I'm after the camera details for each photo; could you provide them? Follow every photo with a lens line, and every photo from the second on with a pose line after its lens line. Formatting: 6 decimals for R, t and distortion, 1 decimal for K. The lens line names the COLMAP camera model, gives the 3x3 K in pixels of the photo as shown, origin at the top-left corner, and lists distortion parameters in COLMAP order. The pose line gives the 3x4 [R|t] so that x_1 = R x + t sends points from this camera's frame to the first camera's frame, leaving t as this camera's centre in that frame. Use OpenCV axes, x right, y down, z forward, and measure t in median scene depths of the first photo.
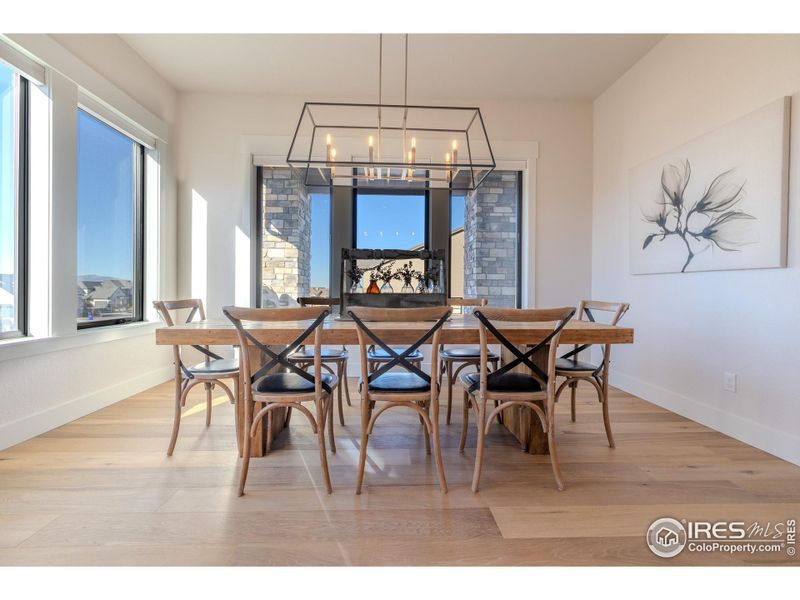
lens RADIAL K [[337.4, 0, 401.3], [0, 337.4, 293.1], [0, 0, 1]] dist [-0.002190, 0.000155]
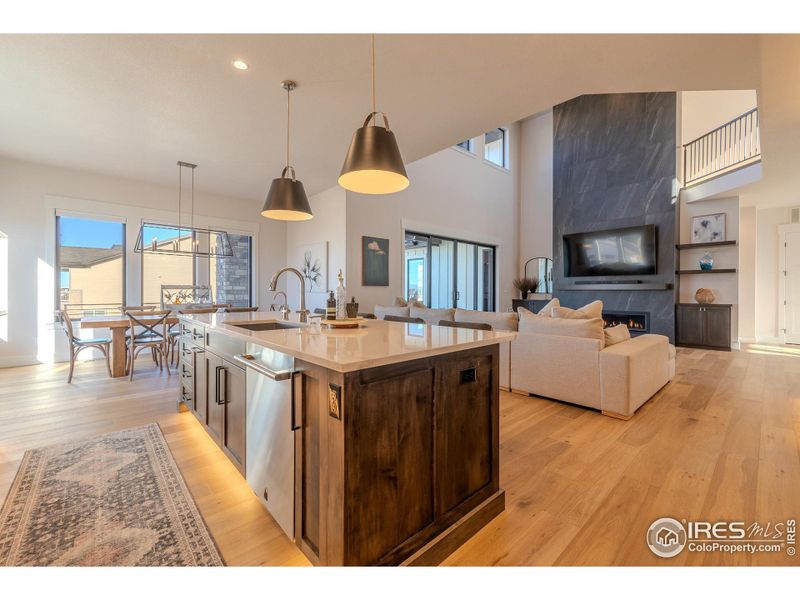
lens RADIAL K [[337.4, 0, 397.7], [0, 337.4, 294.5], [0, 0, 1]] dist [-0.002190, 0.000155]
pose [[0.771965, -0.011605, 0.635559, -0.154027], [0.010428, 0.999930, 0.005592, -0.024157], [-0.635579, 0.002311, 0.772032, -0.702980]]
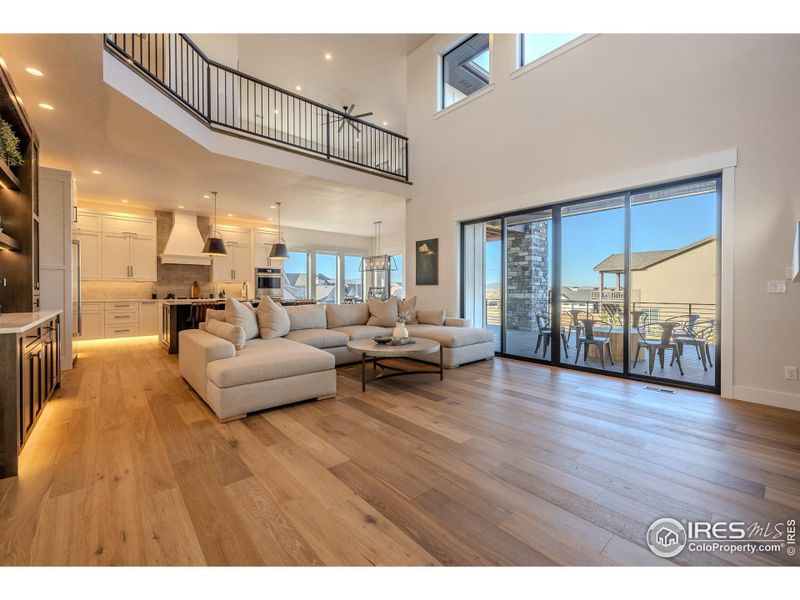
lens RADIAL K [[337.4, 0, 398.4], [0, 337.4, 294.7], [0, 0, 1]] dist [-0.002190, 0.000155]
pose [[0.618359, 0.005737, -0.785875, 1.462623], [-0.006554, 0.999976, 0.002143, -0.013706], [0.785868, 0.003826, 0.618382, -0.608207]]
